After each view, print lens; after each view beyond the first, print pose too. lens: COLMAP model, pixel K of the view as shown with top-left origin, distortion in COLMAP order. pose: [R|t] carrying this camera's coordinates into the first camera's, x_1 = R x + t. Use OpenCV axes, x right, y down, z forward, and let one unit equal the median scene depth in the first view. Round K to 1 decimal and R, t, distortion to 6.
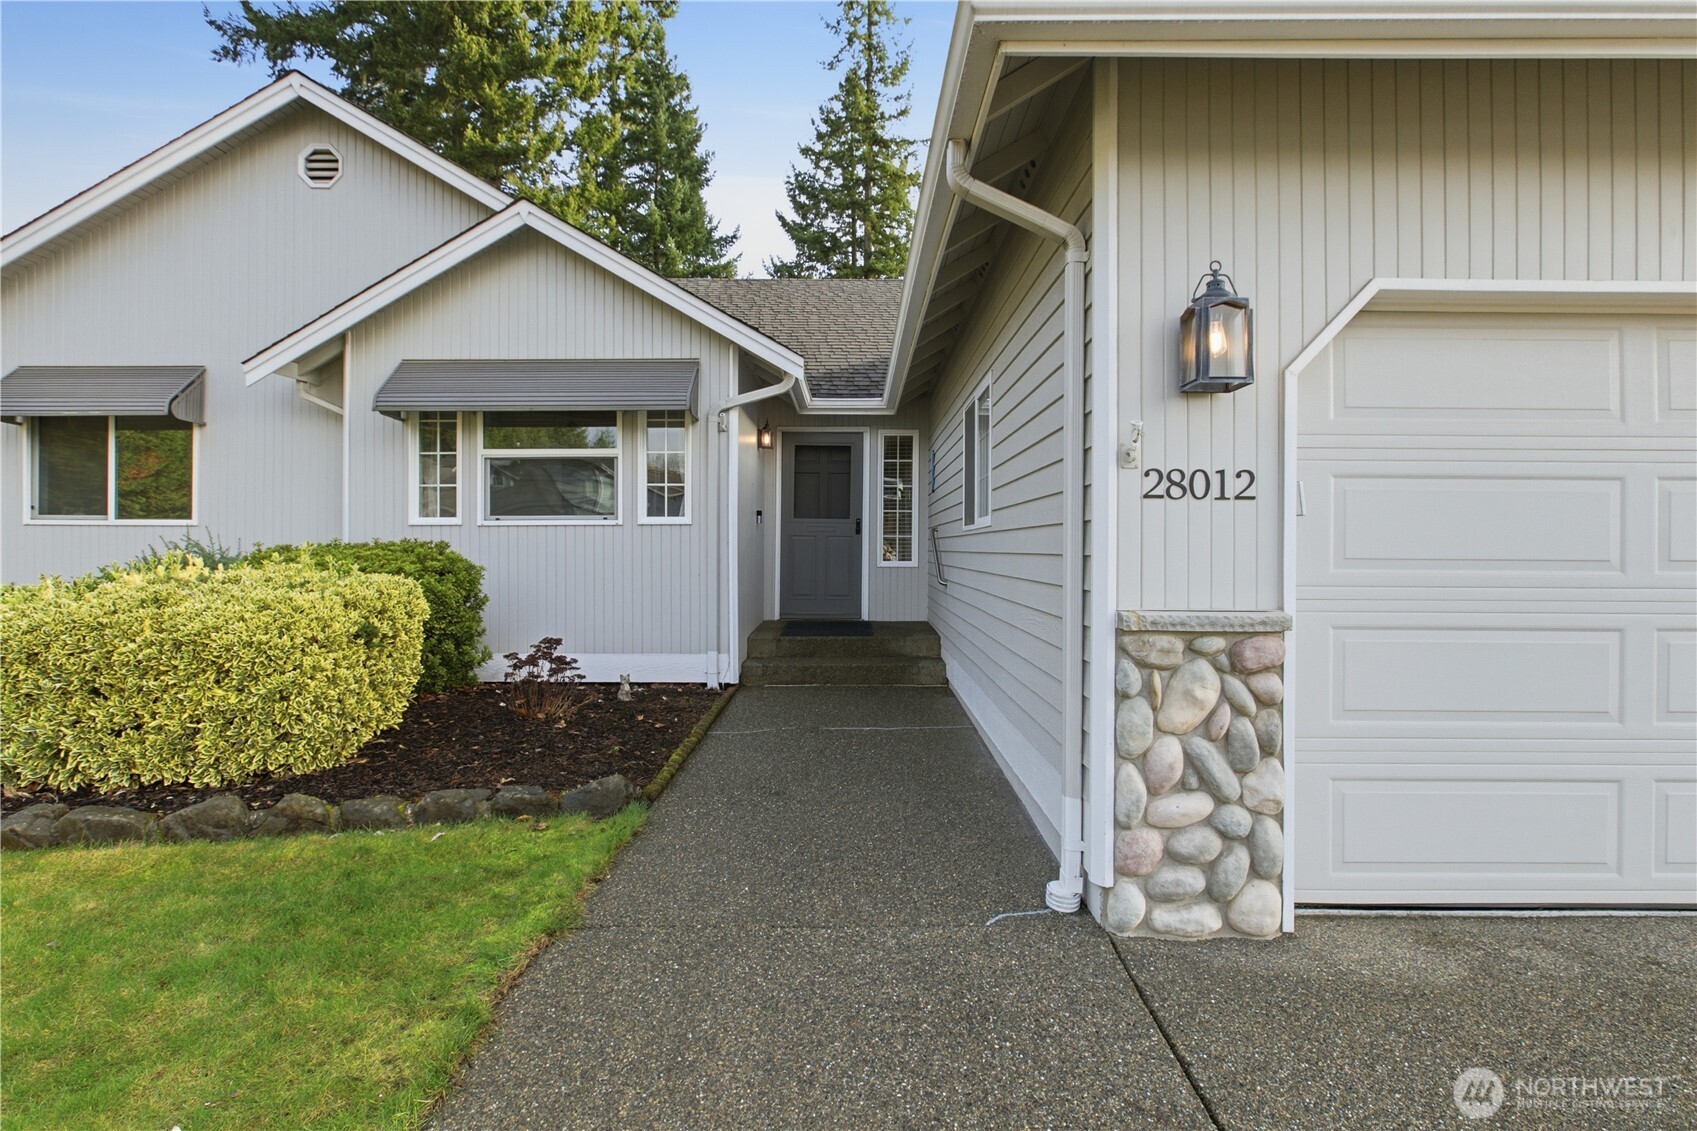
lens RADIAL K [[787.6, 0, 851.2], [0, 787.6, 541.9], [0, 0, 1]] dist [-0.000060, 0.000628]
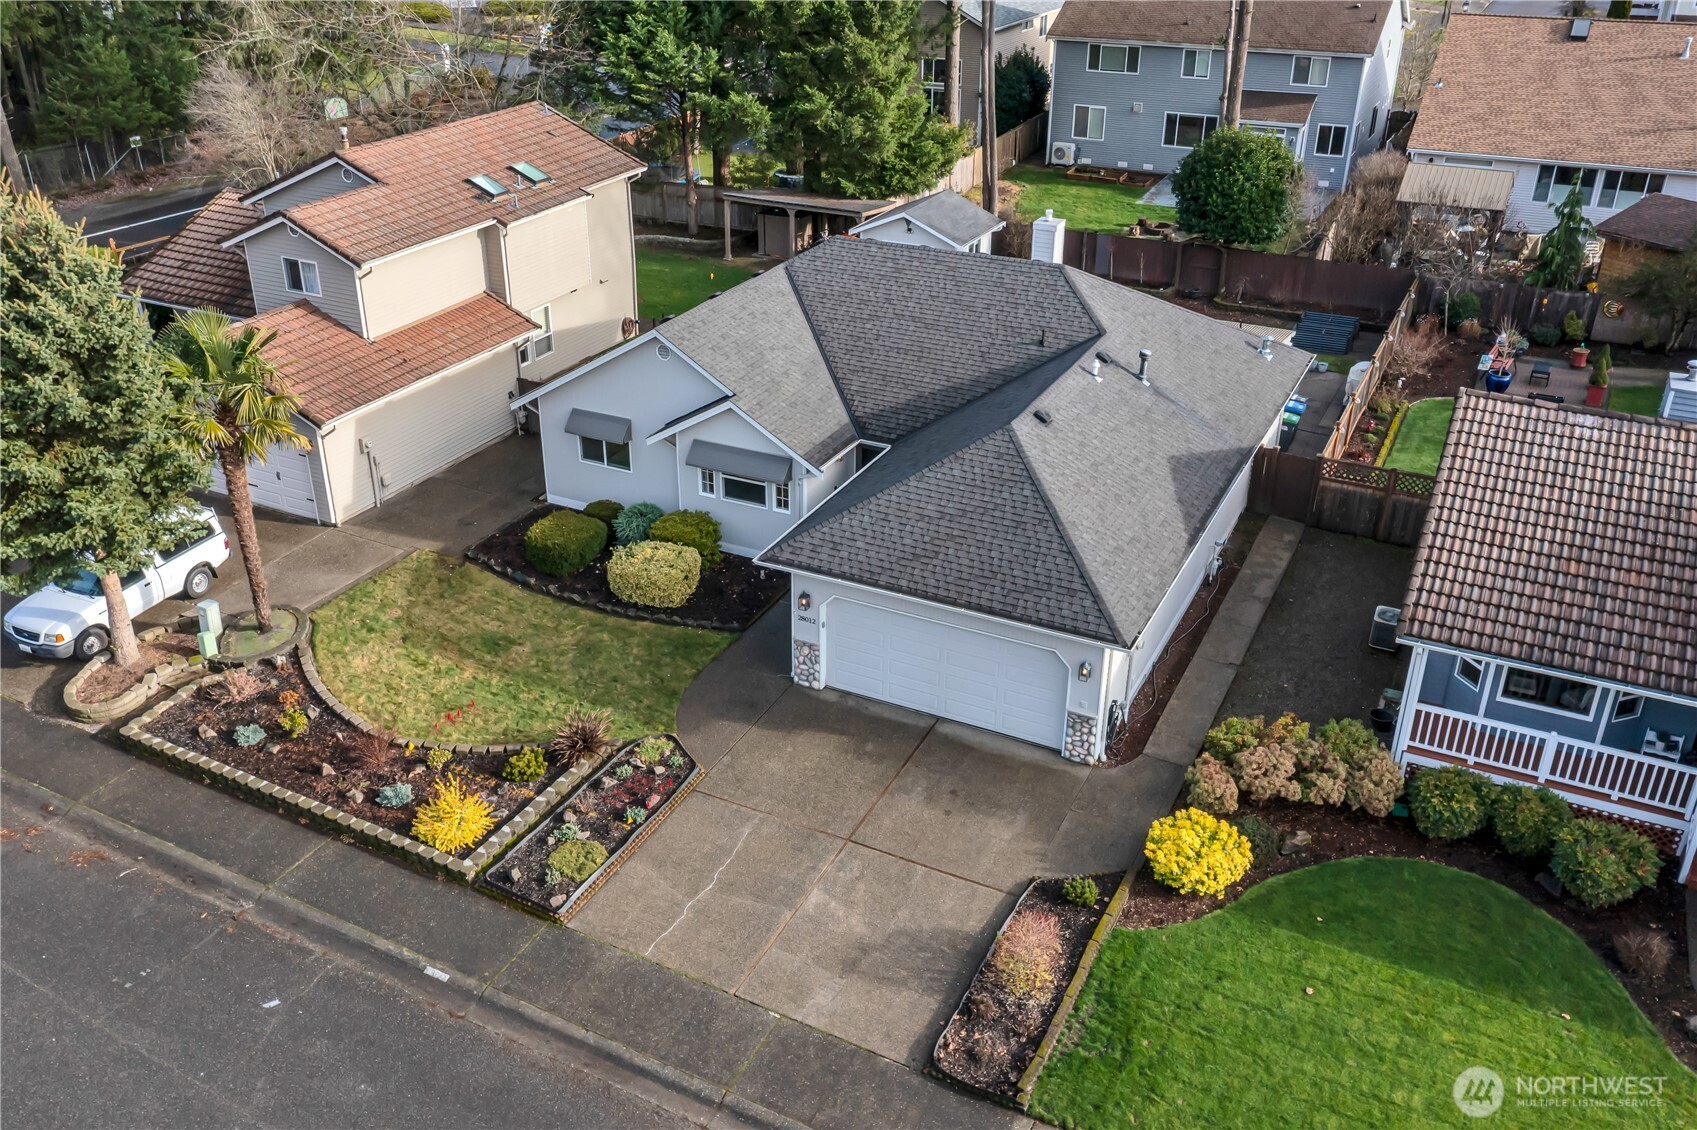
lens RADIAL K [[1451.5, 0, 848.5], [0, 1451.5, 565.0], [0, 0, 1]] dist [0.001637, 0.002718]
pose [[0.893035, 0.207168, -0.399462, 2.423223], [0.006914, 0.881297, 0.472513, -2.700617], [0.449934, -0.424733, 0.785596, -3.486284]]
